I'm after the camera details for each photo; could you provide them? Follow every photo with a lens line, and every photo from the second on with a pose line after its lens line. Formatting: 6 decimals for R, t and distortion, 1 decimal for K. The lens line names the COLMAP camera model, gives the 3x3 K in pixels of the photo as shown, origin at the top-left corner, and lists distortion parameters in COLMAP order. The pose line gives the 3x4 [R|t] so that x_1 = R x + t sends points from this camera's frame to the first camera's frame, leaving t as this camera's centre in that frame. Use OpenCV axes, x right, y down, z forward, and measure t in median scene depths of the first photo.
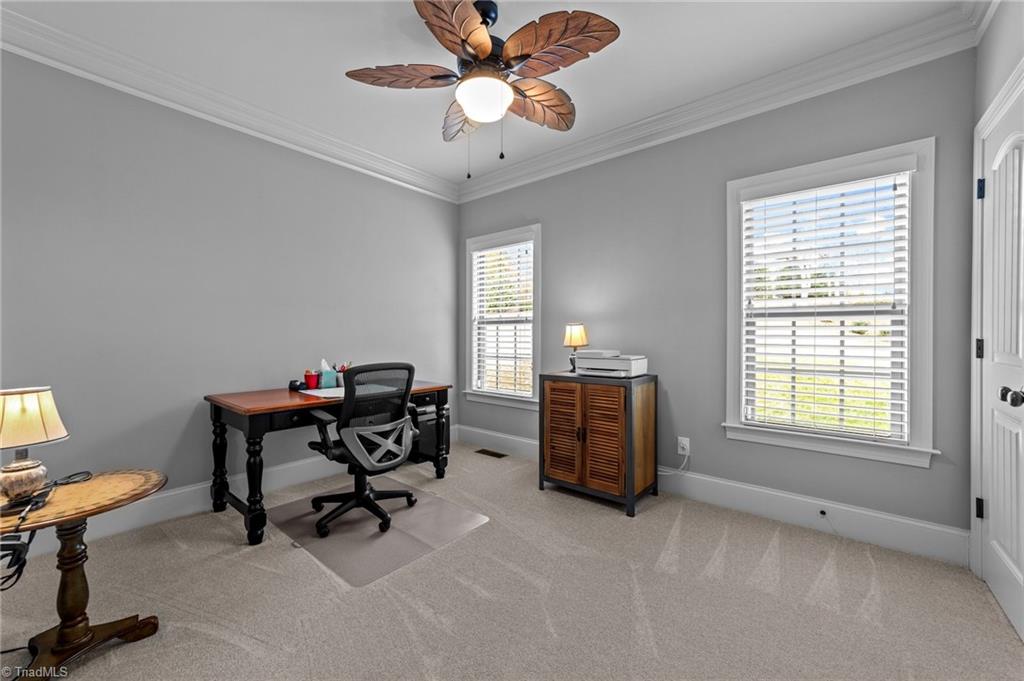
lens RADIAL K [[397.4, 0, 509.7], [0, 397.4, 338.2], [0, 0, 1]] dist [-0.005865, 0.007797]
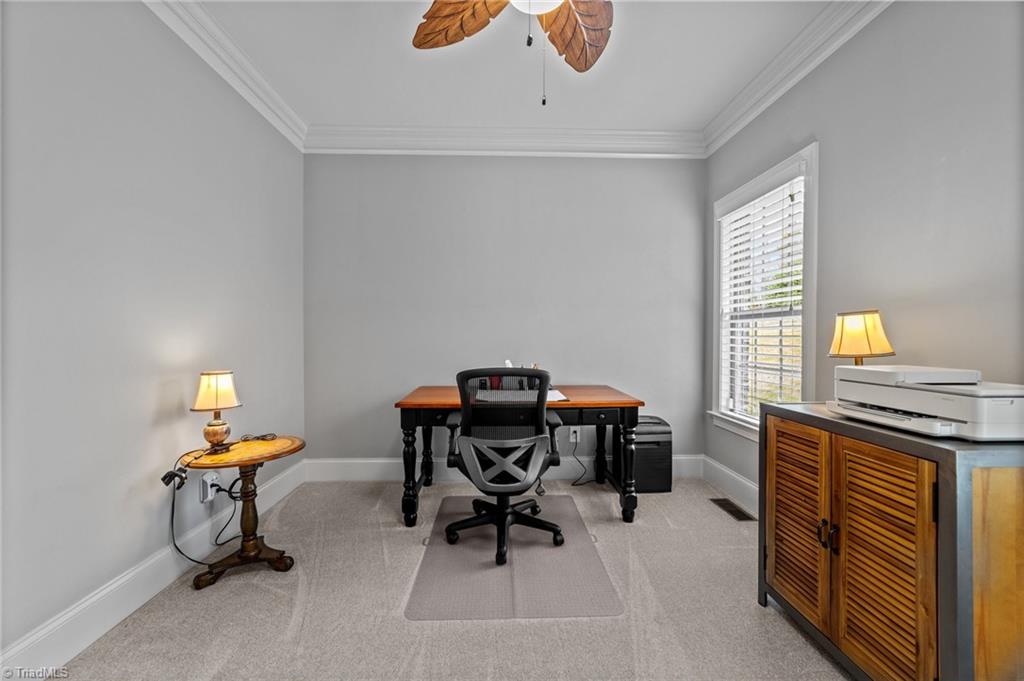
lens RADIAL K [[397.4, 0, 509.7], [0, 397.4, 338.2], [0, 0, 1]] dist [-0.005865, 0.007797]
pose [[0.668619, 0.004049, -0.743594, 0.273167], [-0.004080, 0.999990, 0.001776, -0.002173], [0.743594, 0.001847, 0.668629, 0.362101]]
